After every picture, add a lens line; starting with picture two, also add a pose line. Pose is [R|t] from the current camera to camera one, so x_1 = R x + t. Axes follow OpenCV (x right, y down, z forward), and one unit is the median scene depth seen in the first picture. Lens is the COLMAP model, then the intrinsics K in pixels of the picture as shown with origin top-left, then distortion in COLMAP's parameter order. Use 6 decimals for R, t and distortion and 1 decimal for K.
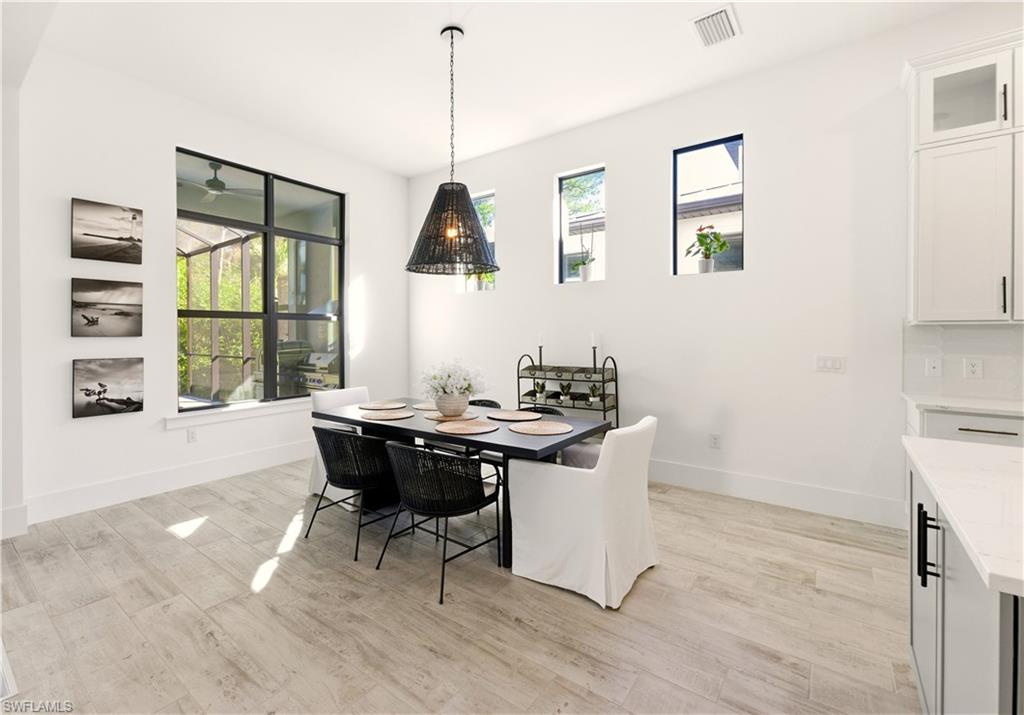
lens RADIAL K [[457.3, 0, 450.1], [0, 457.3, 337.3], [0, 0, 1]] dist [-0.002437, 0.000855]
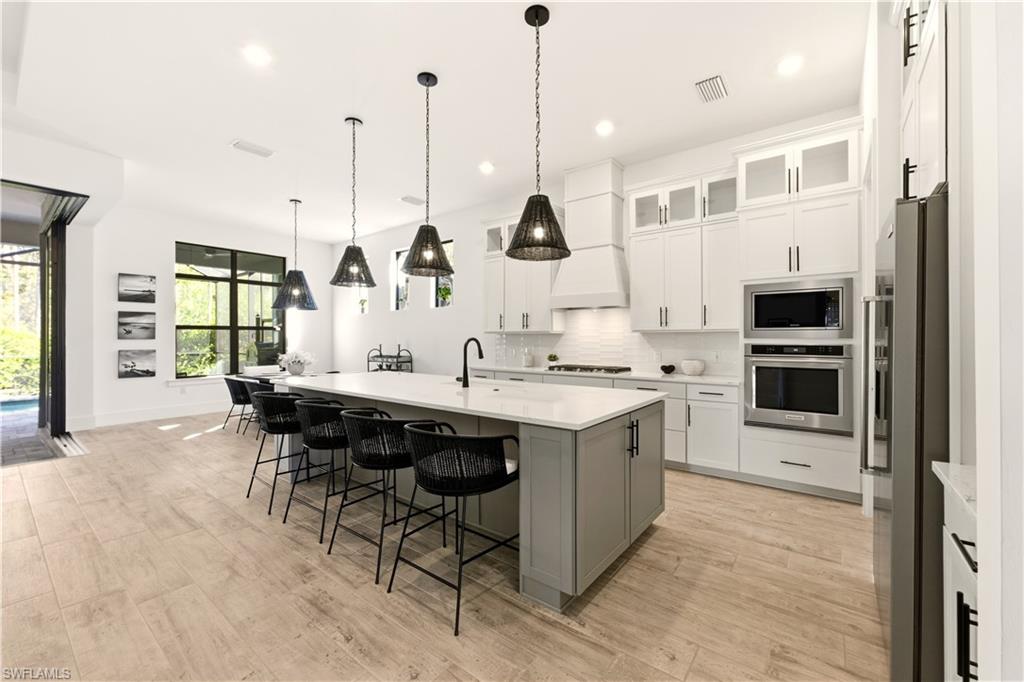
lens RADIAL K [[417.3, 0, 509.0], [0, 417.3, 337.7], [0, 0, 1]] dist [-0.001554, 0.000330]
pose [[0.999988, -0.000261, 0.004953, 0.924841], [0.000280, 0.999993, -0.003792, -0.001340], [-0.004952, 0.003793, 0.999981, -0.891241]]
